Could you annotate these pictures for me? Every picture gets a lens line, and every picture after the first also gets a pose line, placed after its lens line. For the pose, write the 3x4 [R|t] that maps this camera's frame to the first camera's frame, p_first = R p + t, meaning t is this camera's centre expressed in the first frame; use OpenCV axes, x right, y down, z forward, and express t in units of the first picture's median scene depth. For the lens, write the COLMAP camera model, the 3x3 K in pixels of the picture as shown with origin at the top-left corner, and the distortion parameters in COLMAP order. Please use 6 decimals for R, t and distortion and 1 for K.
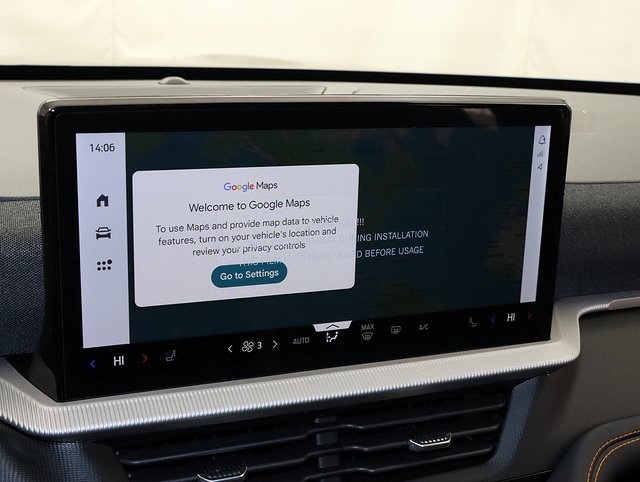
lens RADIAL K [[950.7, 0, 322.9], [0, 950.7, 242.3], [0, 0, 1]] dist [0.016840, 0.000000]
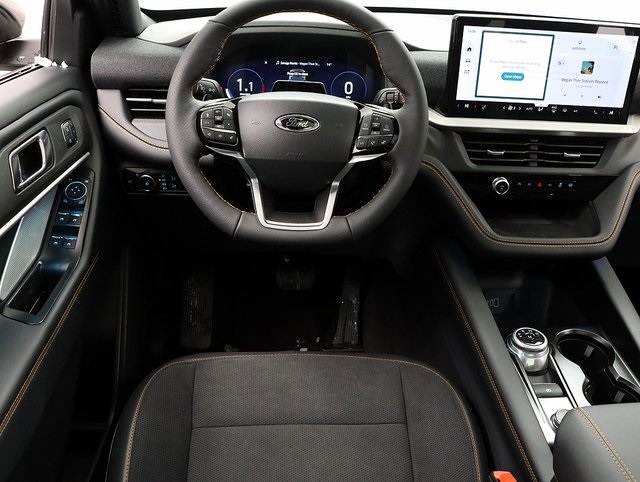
lens RADIAL K [[613.1, 0, 324.2], [0, 613.1, 241.4], [0, 0, 1]] dist [-0.118333, 0.000000]
pose [[0.948043, 0.135932, -0.287640, -0.032323], [-0.085668, 0.979805, 0.180674, 0.211654], [0.306390, -0.146645, 0.940543, -0.870020]]
